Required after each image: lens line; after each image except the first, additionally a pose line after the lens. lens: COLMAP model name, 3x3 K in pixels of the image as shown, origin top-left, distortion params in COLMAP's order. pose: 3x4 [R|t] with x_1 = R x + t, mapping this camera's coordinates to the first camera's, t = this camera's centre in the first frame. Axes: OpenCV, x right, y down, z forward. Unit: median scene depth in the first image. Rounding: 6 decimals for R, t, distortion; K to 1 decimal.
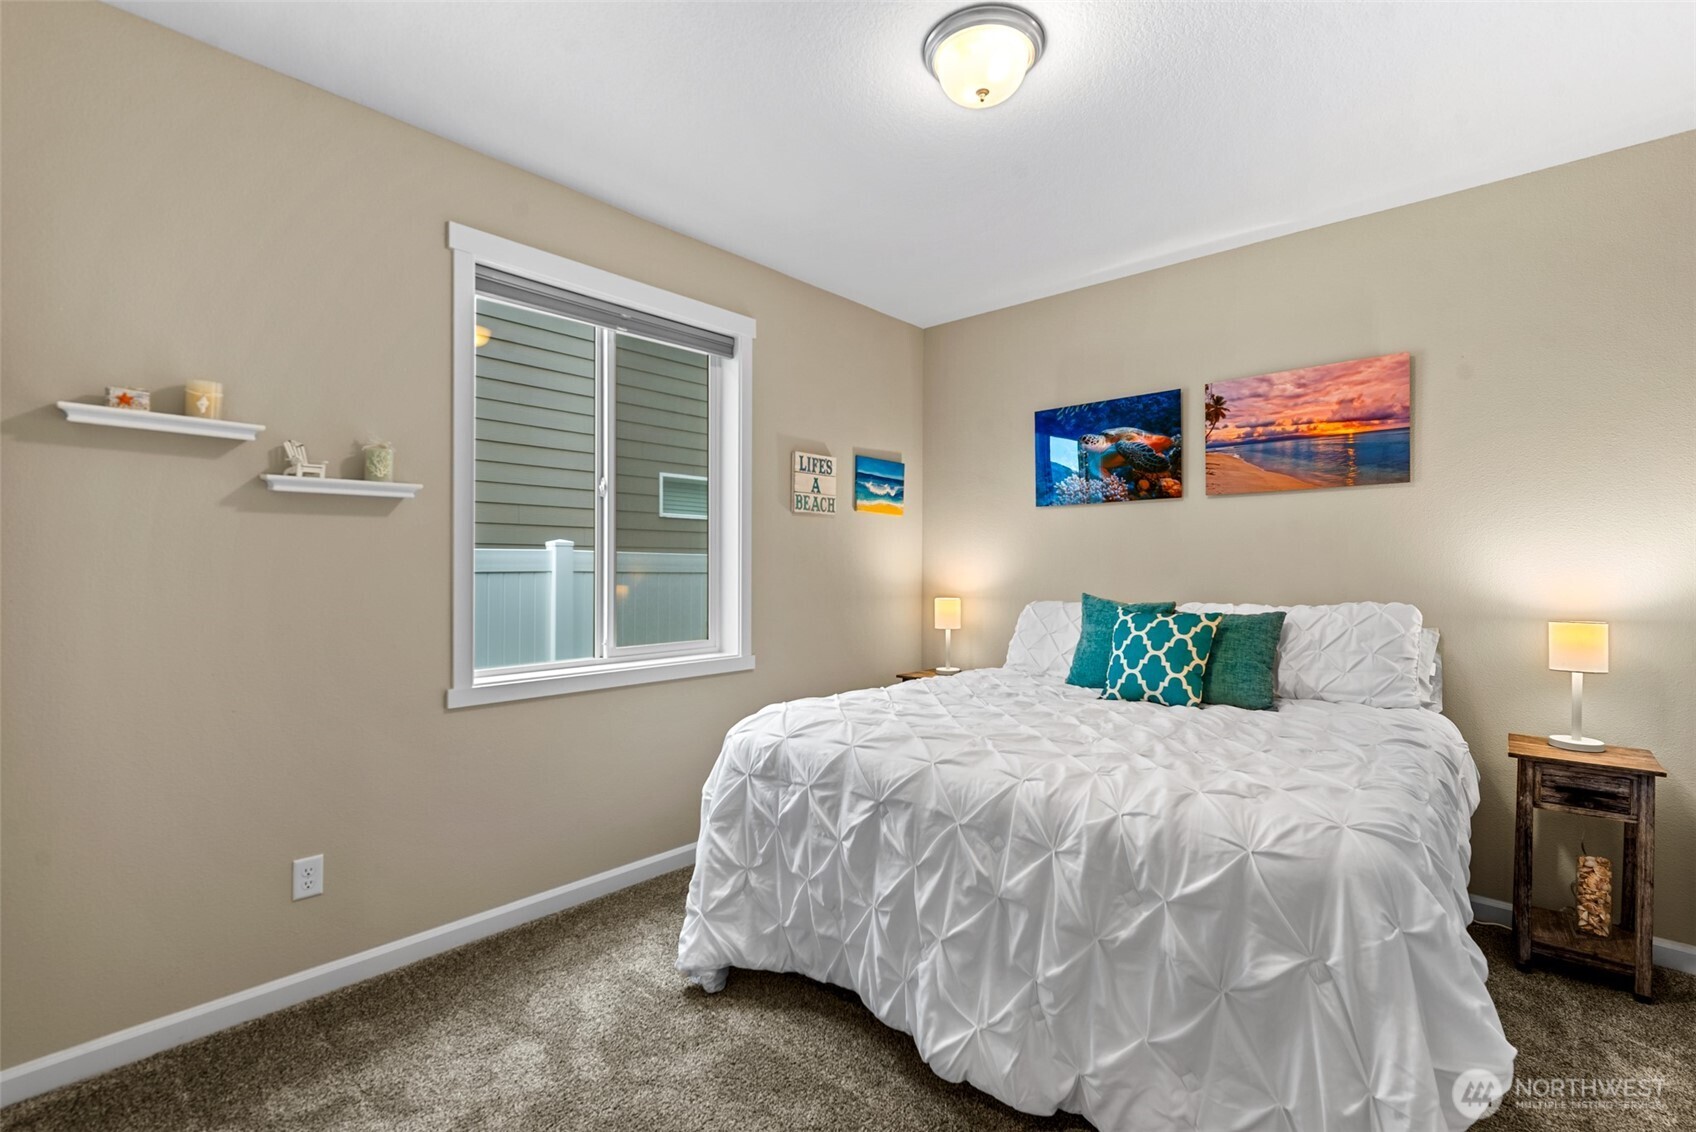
lens RADIAL K [[744.3, 0, 844.9], [0, 744.3, 570.9], [0, 0, 1]] dist [-0.000459, 0.000214]
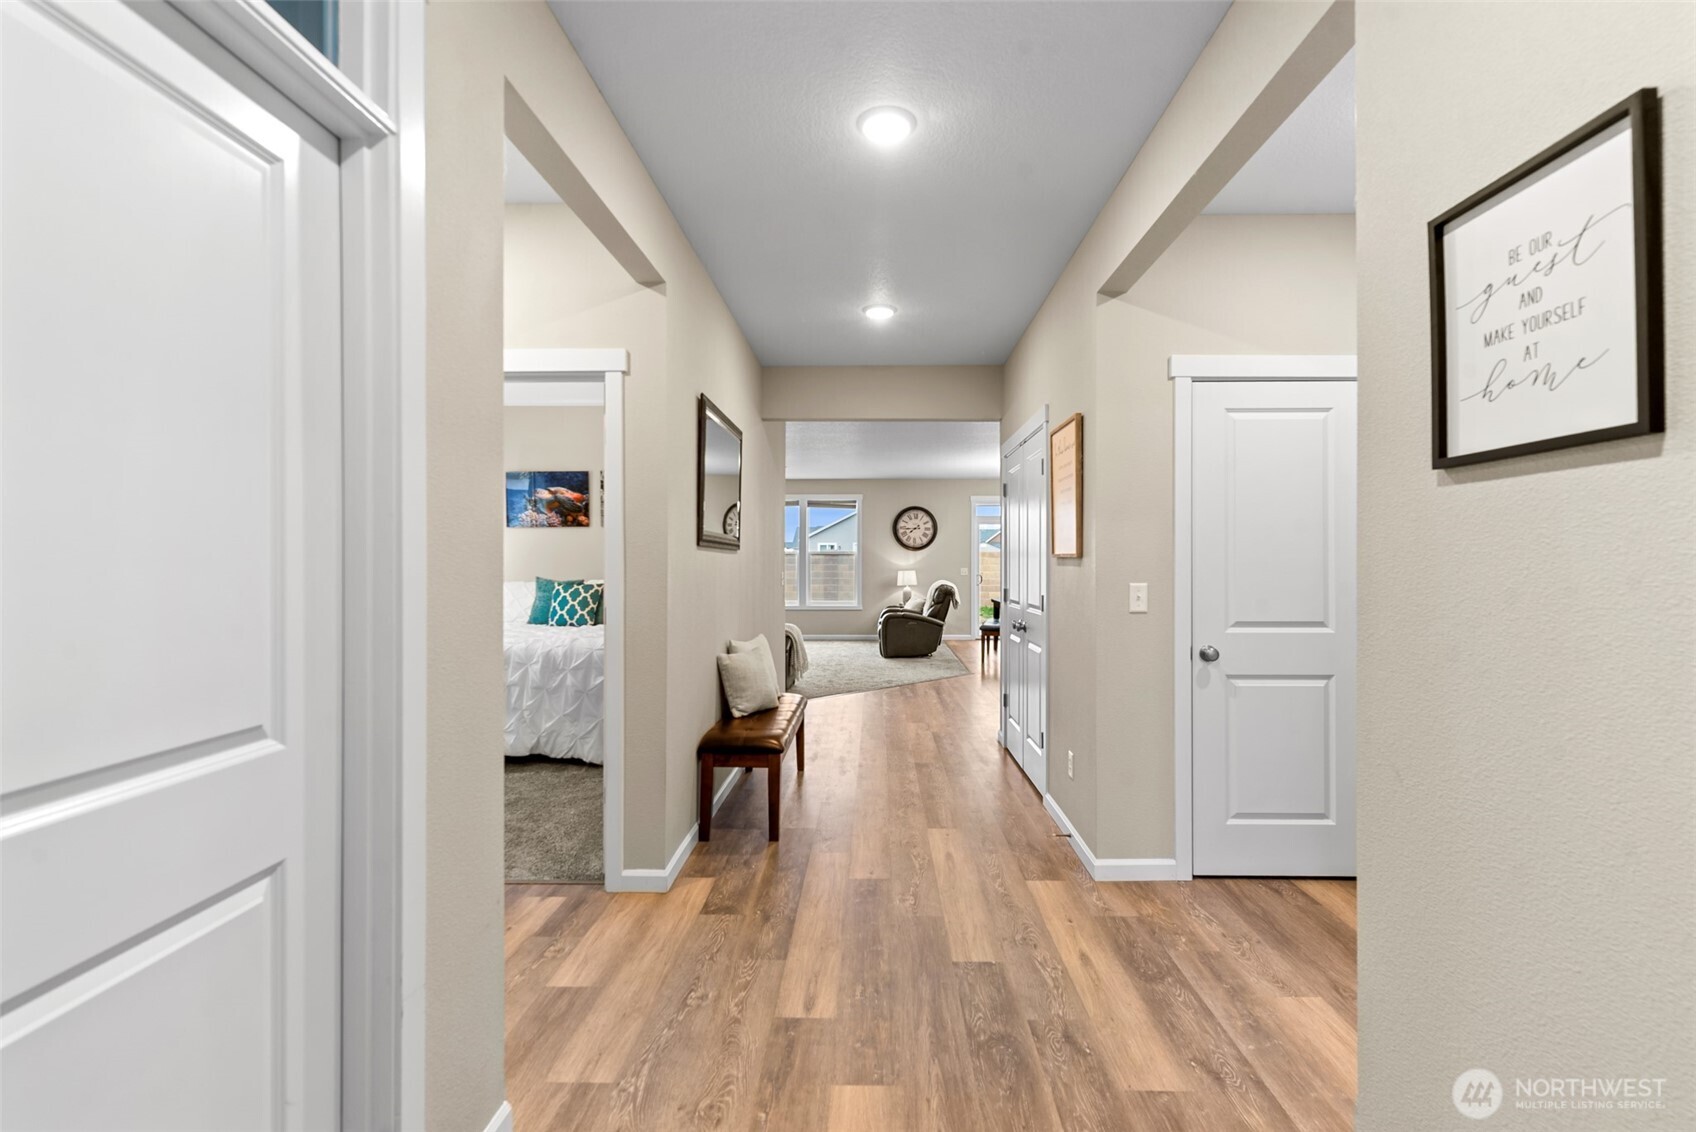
lens RADIAL K [[744.3, 0, 906.7], [0, 744.3, 554.0], [0, 0, 1]] dist [-0.000459, 0.000214]
pose [[0.709325, 0.000410, 0.704881, -0.404703], [0.007289, 0.999942, -0.007917, -0.006595], [-0.704843, 0.010754, 0.709281, -1.178901]]
